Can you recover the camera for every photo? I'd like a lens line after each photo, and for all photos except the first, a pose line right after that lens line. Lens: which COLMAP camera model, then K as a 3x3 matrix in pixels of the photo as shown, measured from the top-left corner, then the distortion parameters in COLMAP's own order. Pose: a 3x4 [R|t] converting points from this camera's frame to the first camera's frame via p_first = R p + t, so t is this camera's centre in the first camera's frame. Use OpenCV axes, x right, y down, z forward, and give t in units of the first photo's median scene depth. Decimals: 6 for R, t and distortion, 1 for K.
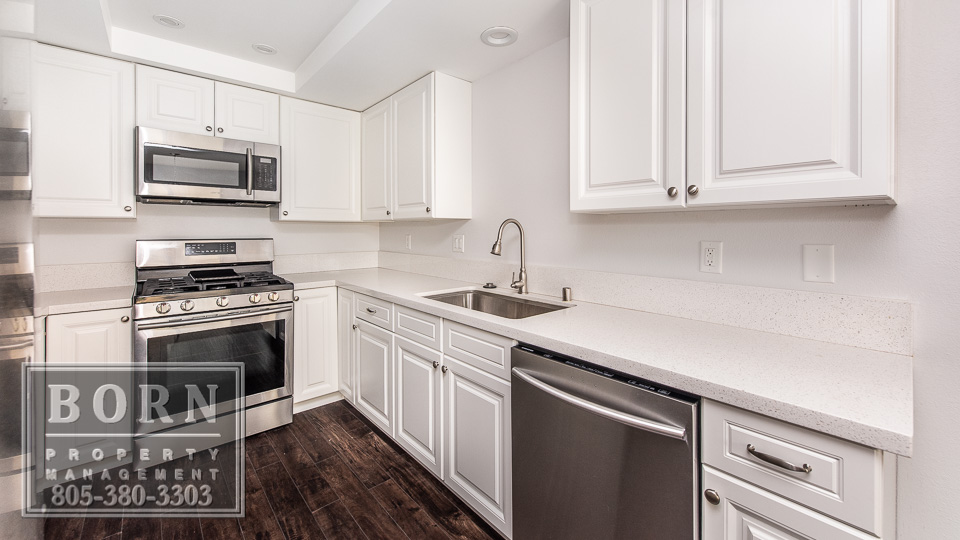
lens RADIAL K [[380.3, 0, 480.4], [0, 380.3, 229.0], [0, 0, 1]] dist [0.013118, -0.001431]
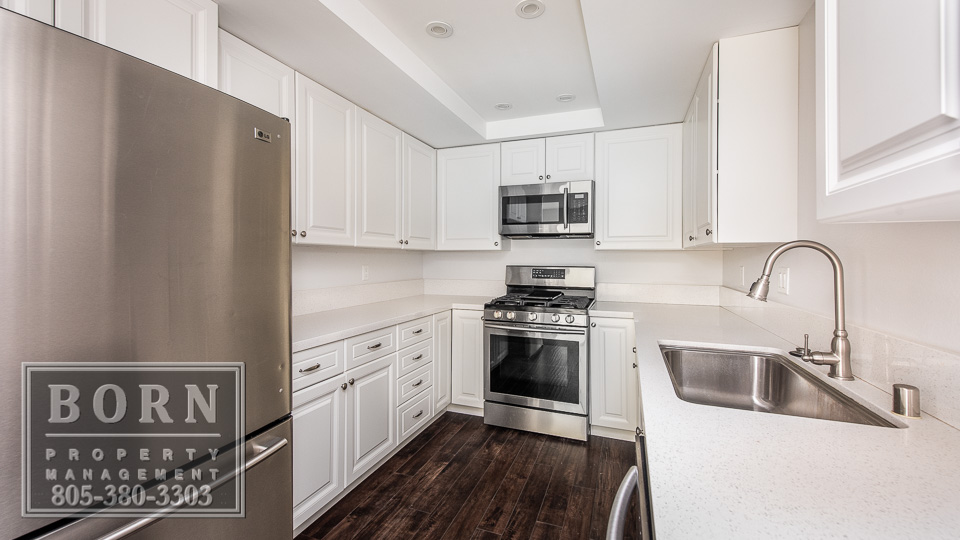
lens RADIAL K [[380.3, 0, 481.2], [0, 380.3, 257.8], [0, 0, 1]] dist [0.013118, -0.001431]
pose [[0.469617, 0.001609, -0.882869, 0.303317], [-0.004488, 0.999990, -0.000565, 0.001429], [0.882859, 0.004228, 0.469620, 0.248750]]
